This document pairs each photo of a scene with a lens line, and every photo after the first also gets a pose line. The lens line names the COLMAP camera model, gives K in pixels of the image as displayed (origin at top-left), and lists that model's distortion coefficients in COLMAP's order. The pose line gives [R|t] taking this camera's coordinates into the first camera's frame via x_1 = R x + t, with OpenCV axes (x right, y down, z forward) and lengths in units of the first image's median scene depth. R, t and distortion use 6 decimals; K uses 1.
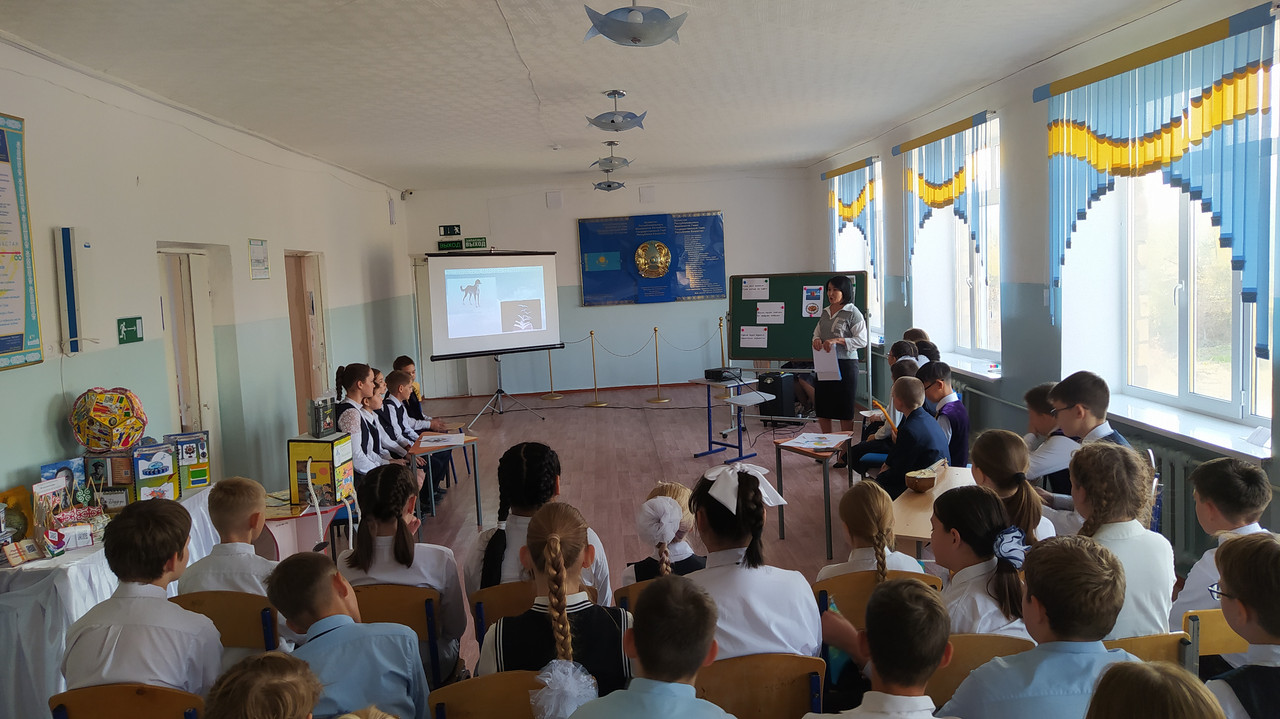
lens RADIAL K [[962.1, 0, 637.6], [0, 962.1, 376.4], [0, 0, 1]] dist [0.096091, -0.145778]
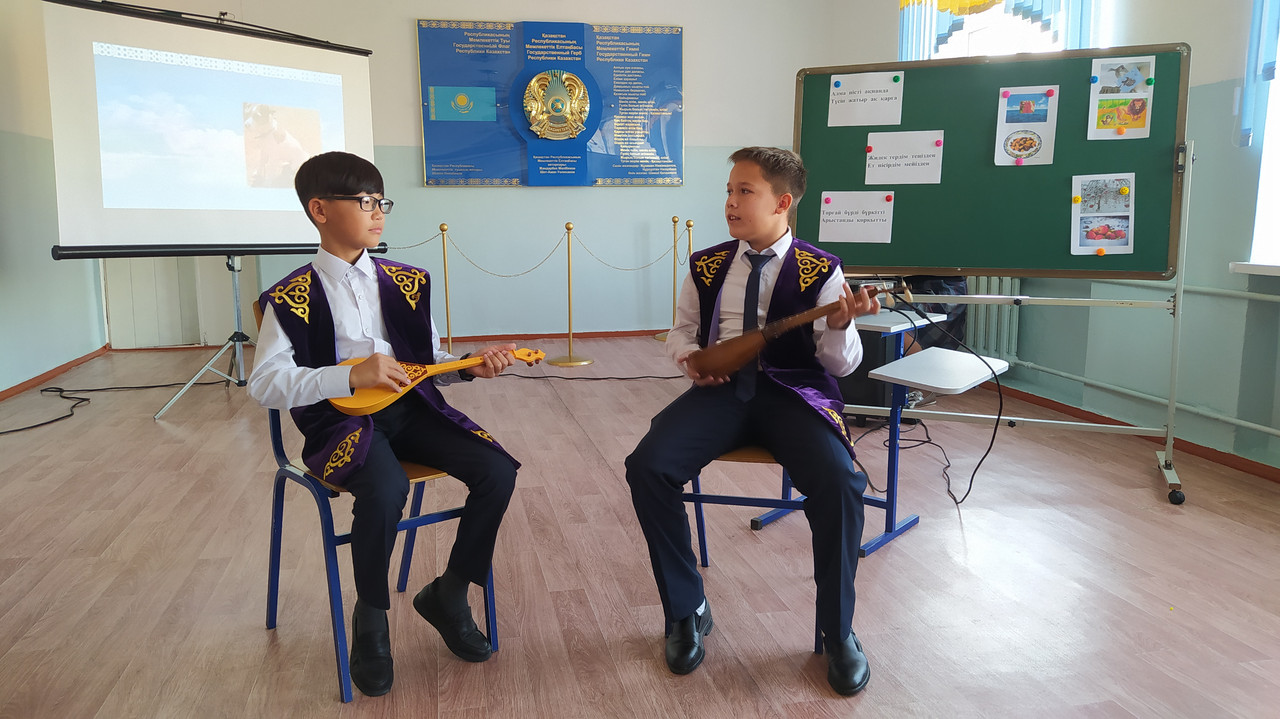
lens RADIAL K [[962.1, 0, 640.2], [0, 962.1, 355.8], [0, 0, 1]] dist [0.096091, -0.145778]
pose [[0.984106, 0.019777, 0.176476, -0.038970], [-0.023654, 0.999522, 0.019894, 0.011412], [-0.175998, -0.023752, 0.984104, 0.539857]]
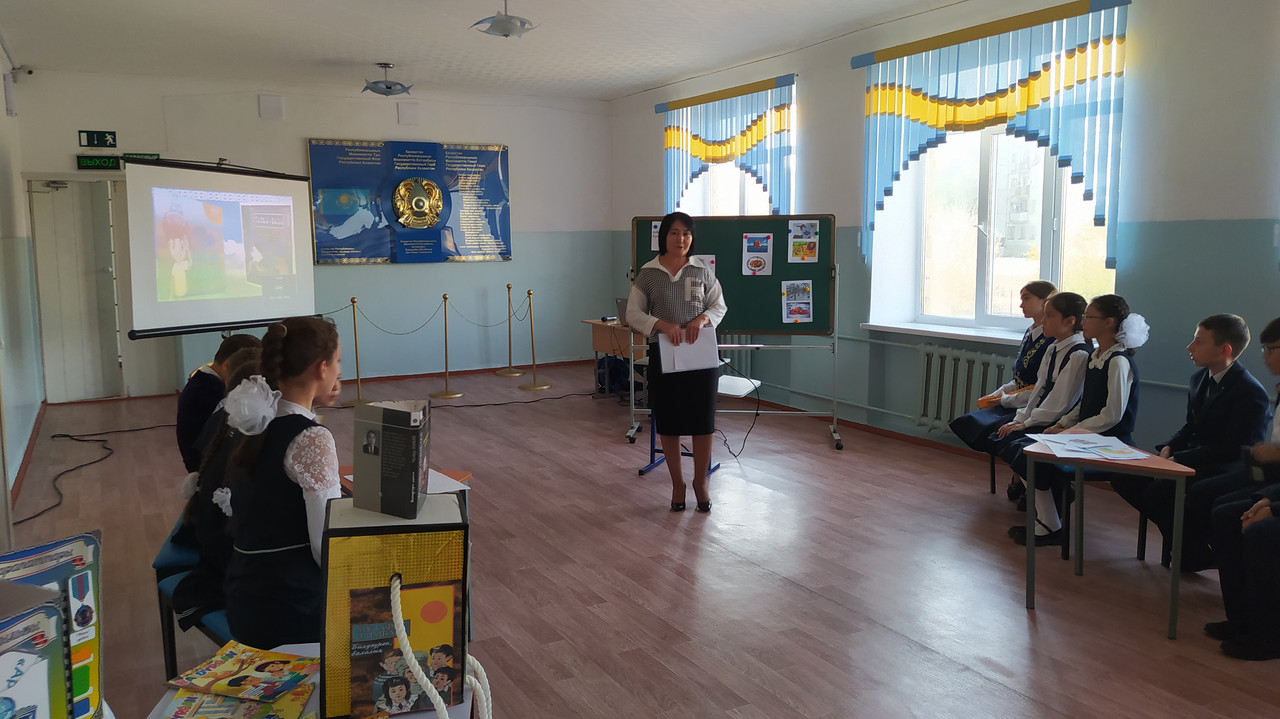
lens RADIAL K [[962.1, 0, 637.4], [0, 962.1, 371.1], [0, 0, 1]] dist [0.096091, -0.145778]
pose [[0.894790, -0.018801, 0.446092, -0.202557], [0.017549, 0.999822, 0.006938, 0.005002], [-0.446143, 0.001621, 0.894960, 0.321960]]
